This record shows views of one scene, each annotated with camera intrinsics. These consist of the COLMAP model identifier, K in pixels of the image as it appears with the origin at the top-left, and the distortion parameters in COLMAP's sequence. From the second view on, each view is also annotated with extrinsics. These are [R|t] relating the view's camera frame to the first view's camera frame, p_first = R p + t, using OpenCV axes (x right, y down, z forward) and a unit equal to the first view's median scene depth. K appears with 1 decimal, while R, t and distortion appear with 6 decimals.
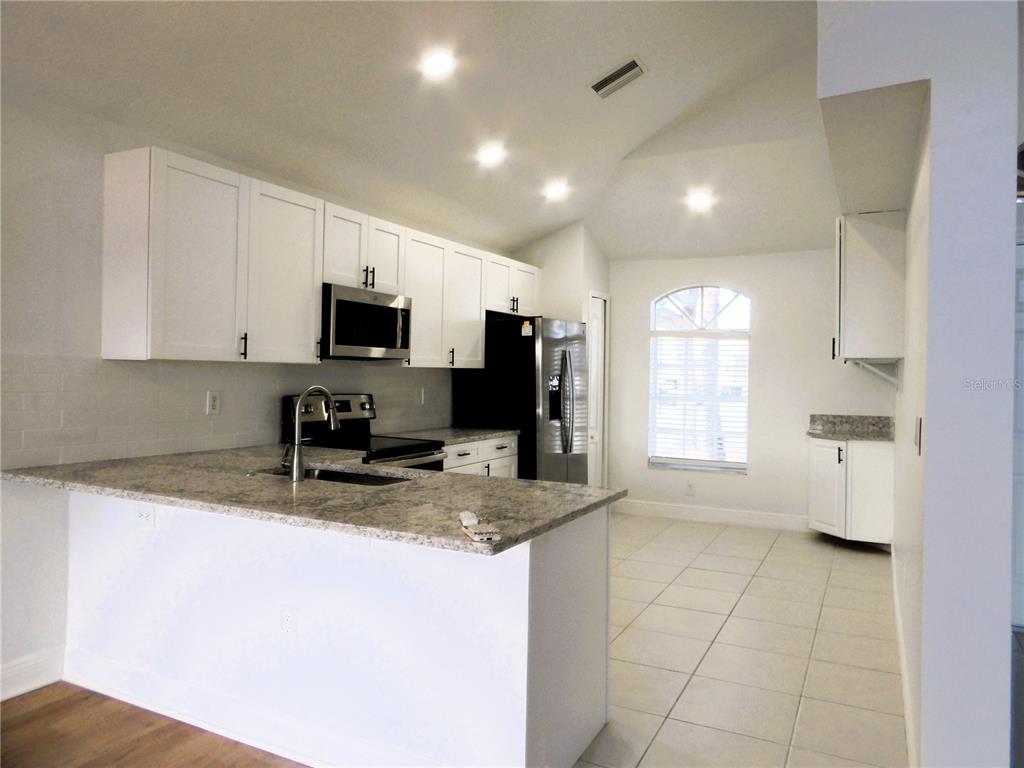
lens RADIAL K [[710.9, 0, 512.0], [0, 710.9, 384.0], [0, 0, 1]] dist [-0.039580, 0.000544]
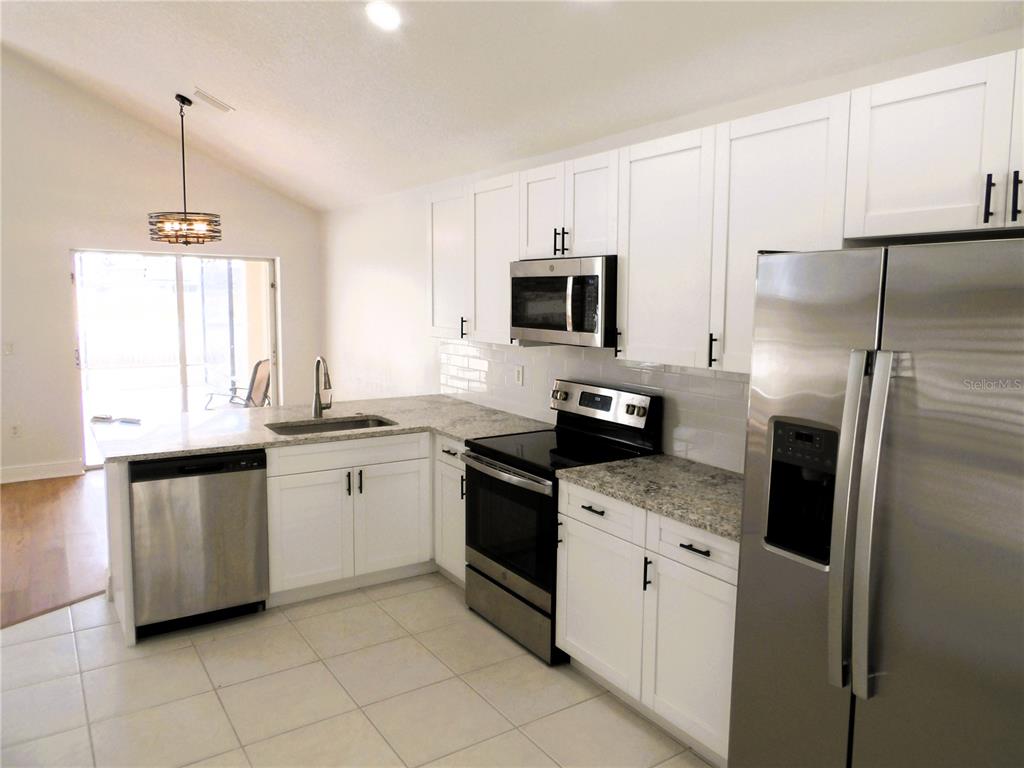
lens RADIAL K [[710.9, 0, 512.0], [0, 710.9, 384.0], [0, 0, 1]] dist [-0.039580, 0.000544]
pose [[-0.471377, 0.063270, -0.879660, 0.405937], [-0.049001, 0.994004, 0.097752, -0.050896], [0.880570, 0.089182, -0.465450, 1.018840]]
